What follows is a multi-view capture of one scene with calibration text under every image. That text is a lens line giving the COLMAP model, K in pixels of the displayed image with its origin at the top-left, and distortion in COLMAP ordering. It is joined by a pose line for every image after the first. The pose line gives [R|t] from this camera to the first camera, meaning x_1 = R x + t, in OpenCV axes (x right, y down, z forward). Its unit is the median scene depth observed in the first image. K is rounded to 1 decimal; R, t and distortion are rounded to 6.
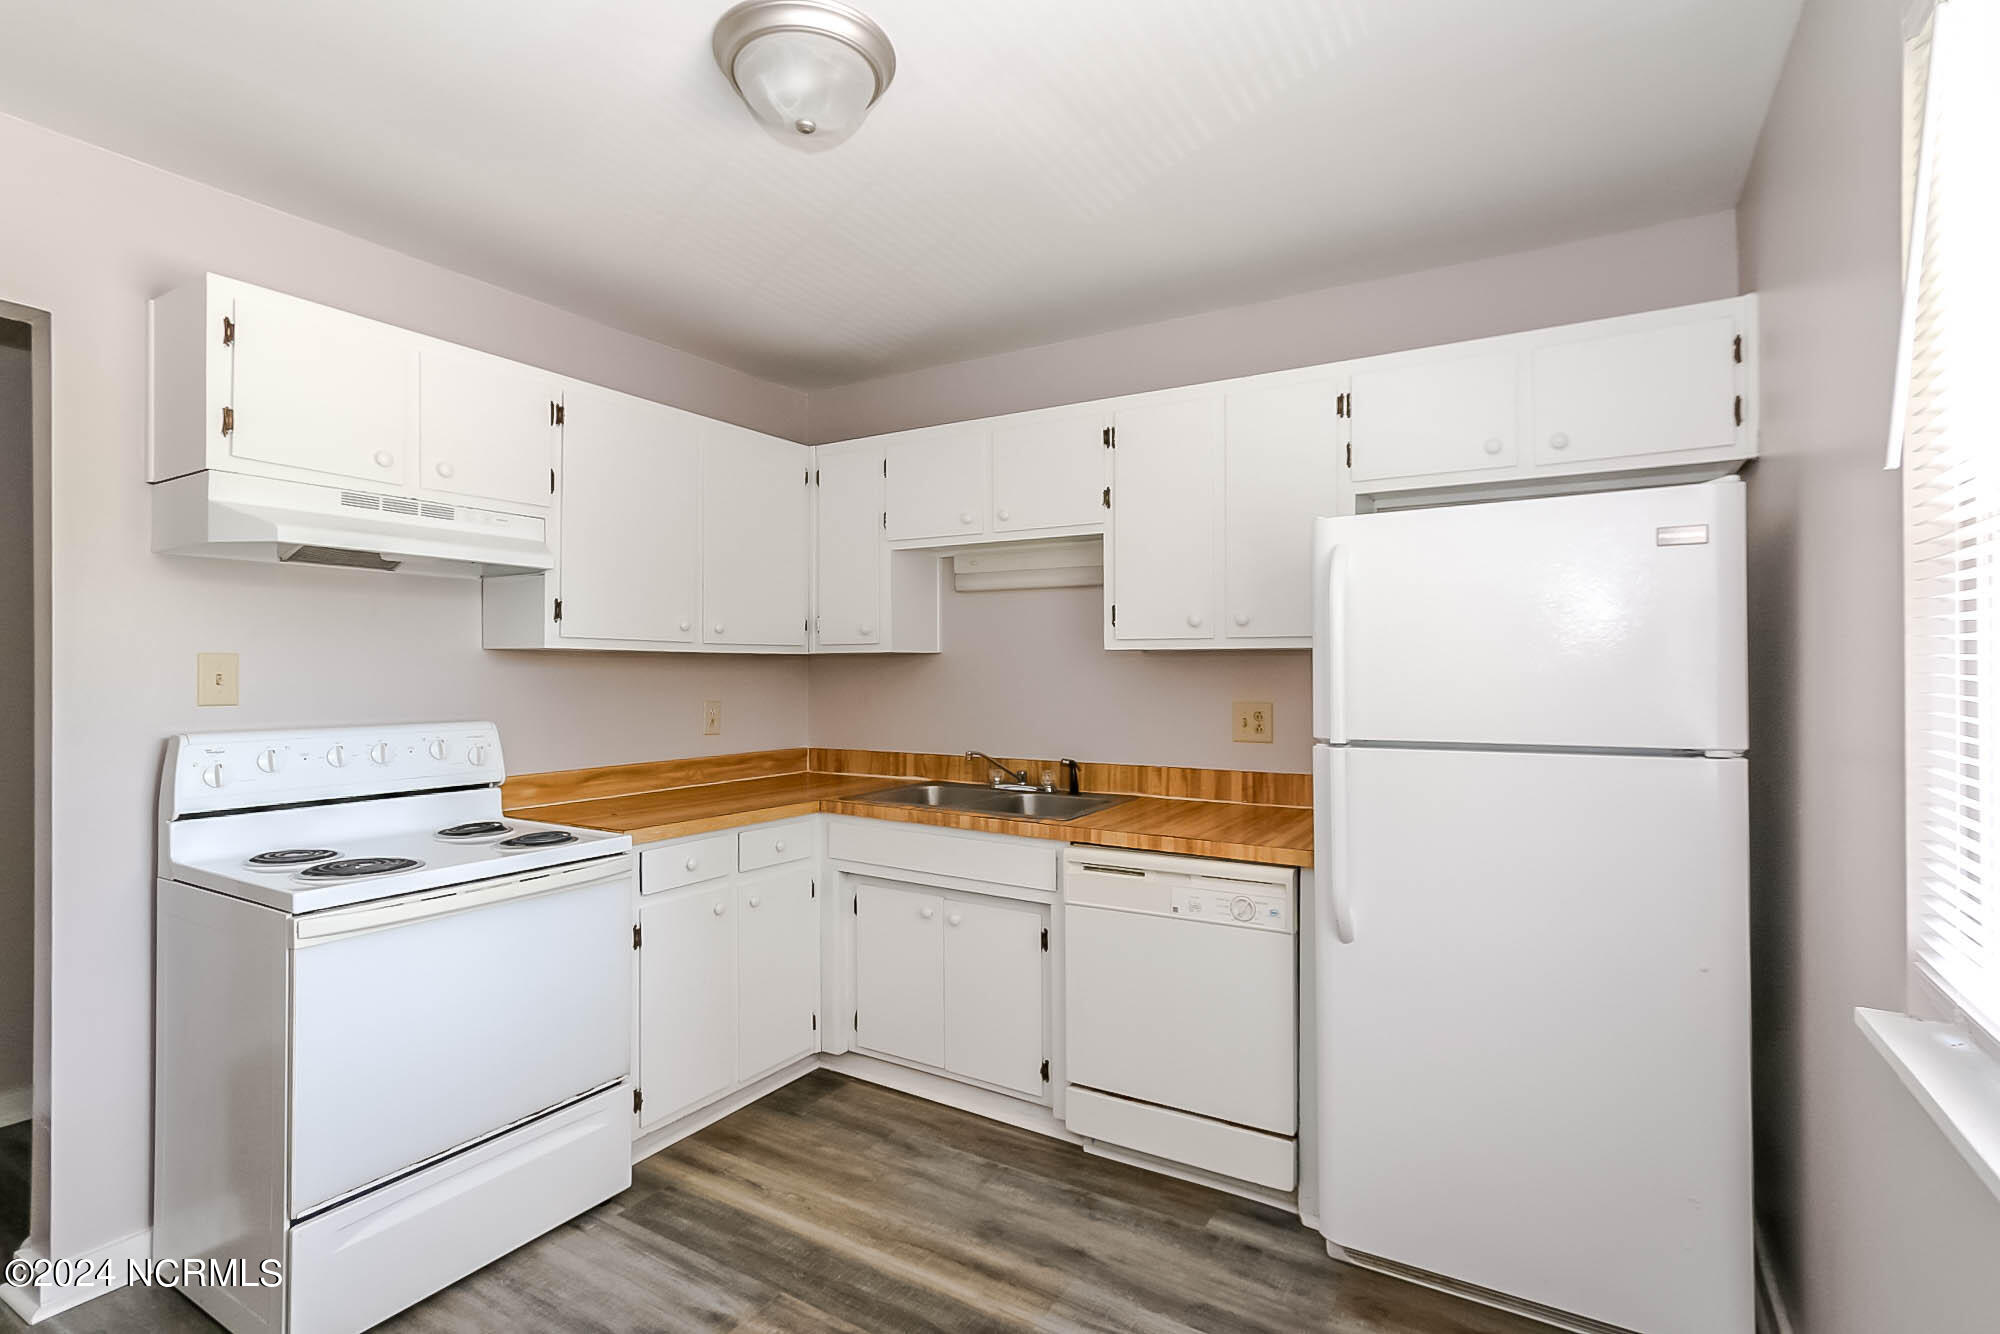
lens RADIAL K [[947.8, 0, 996.1], [0, 947.8, 668.5], [0, 0, 1]] dist [-0.002249, 0.000574]
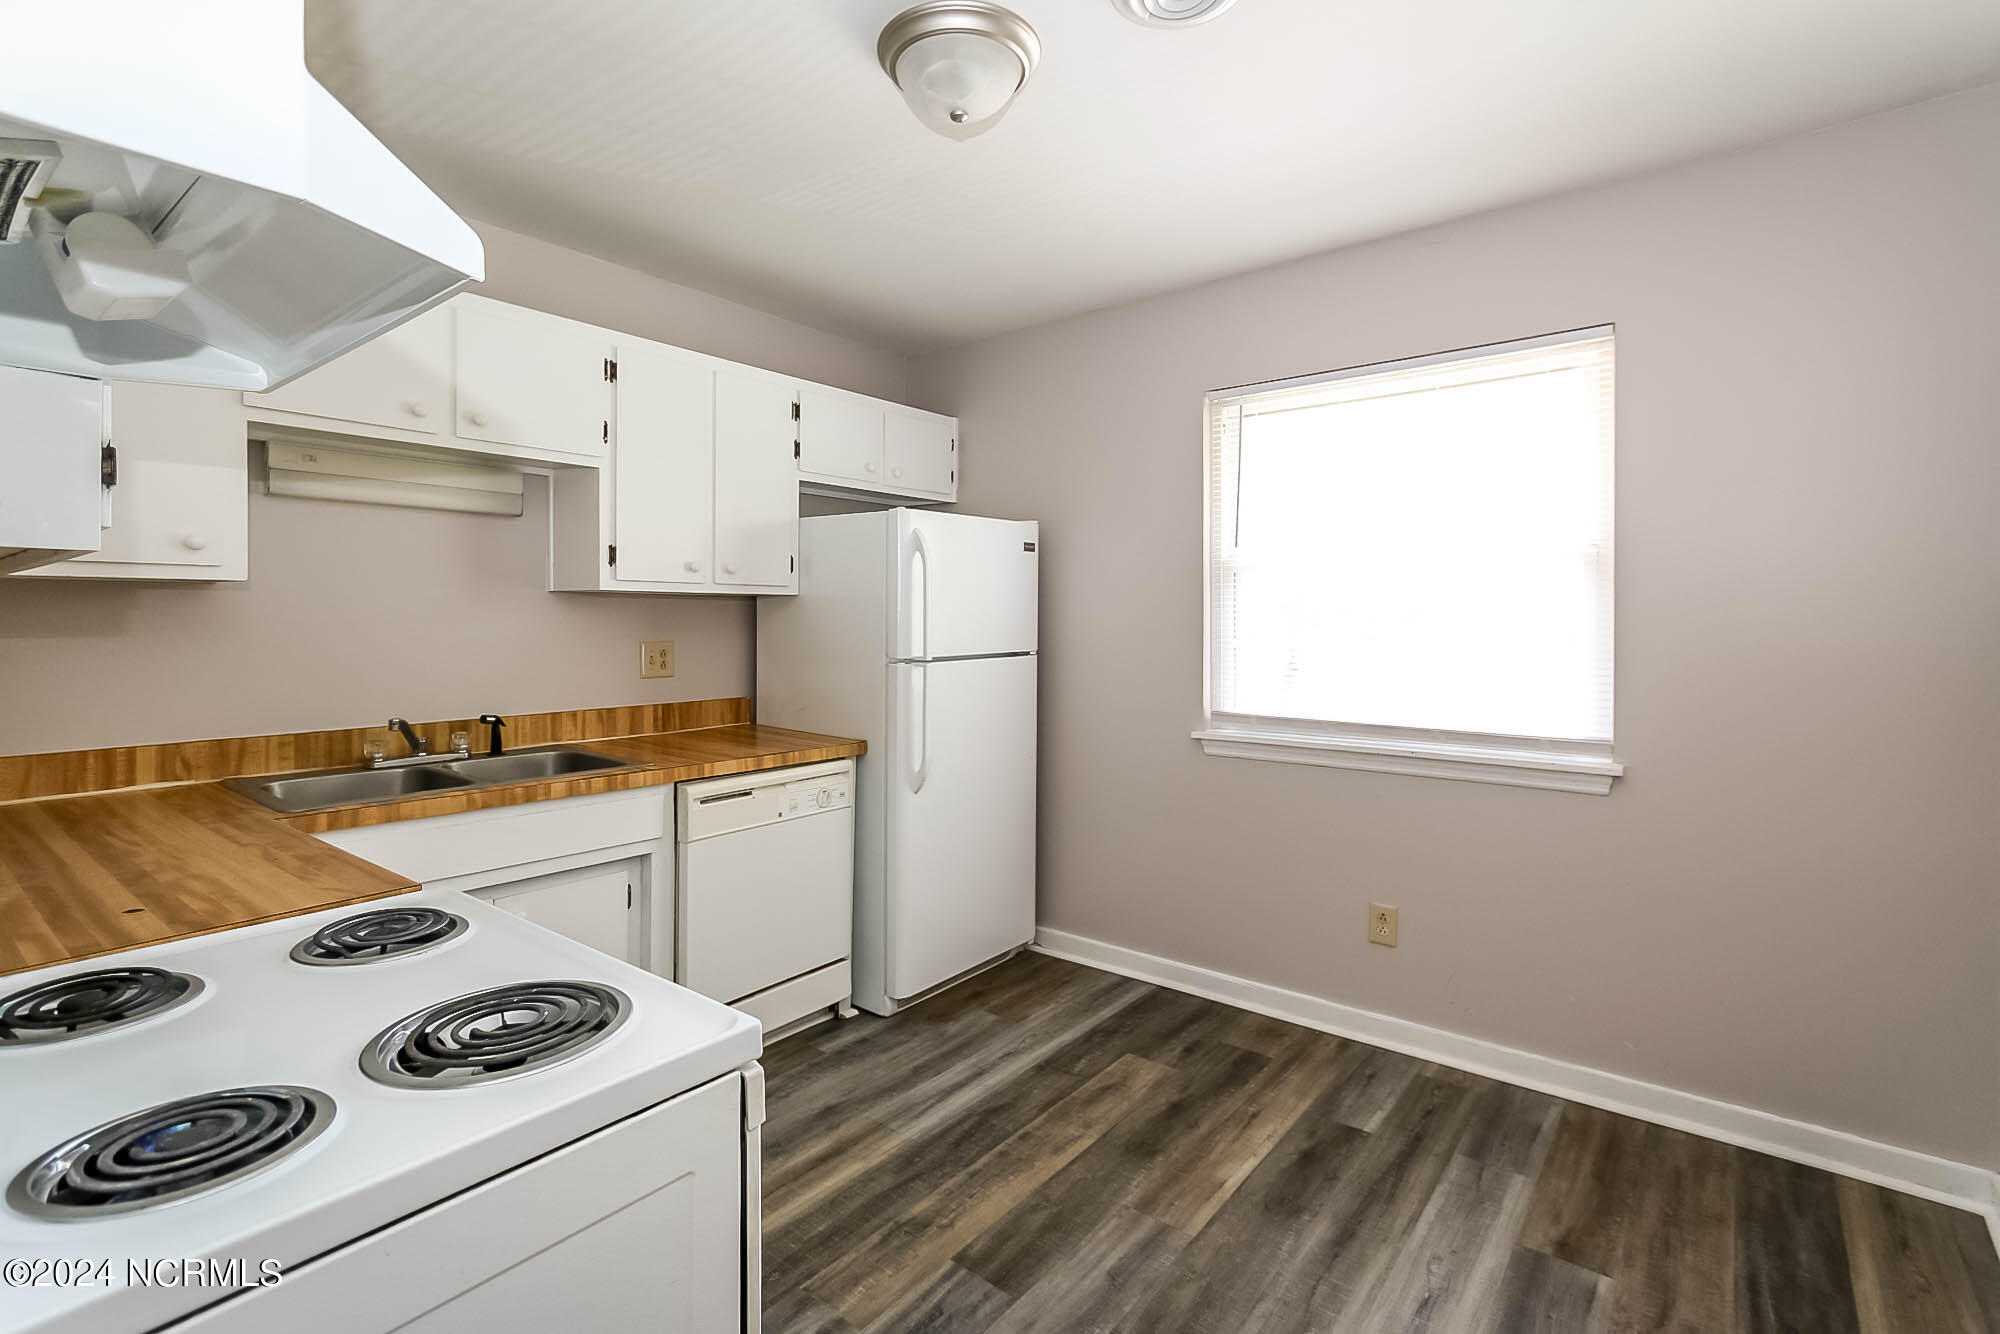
lens RADIAL K [[947.8, 0, 954.3], [0, 947.8, 627.4], [0, 0, 1]] dist [-0.002249, 0.000574]
pose [[0.144601, -0.011315, 0.989425, -0.774890], [-0.003340, 0.999923, 0.011924, 0.005388], [-0.989484, -0.005029, 0.144552, 0.505803]]
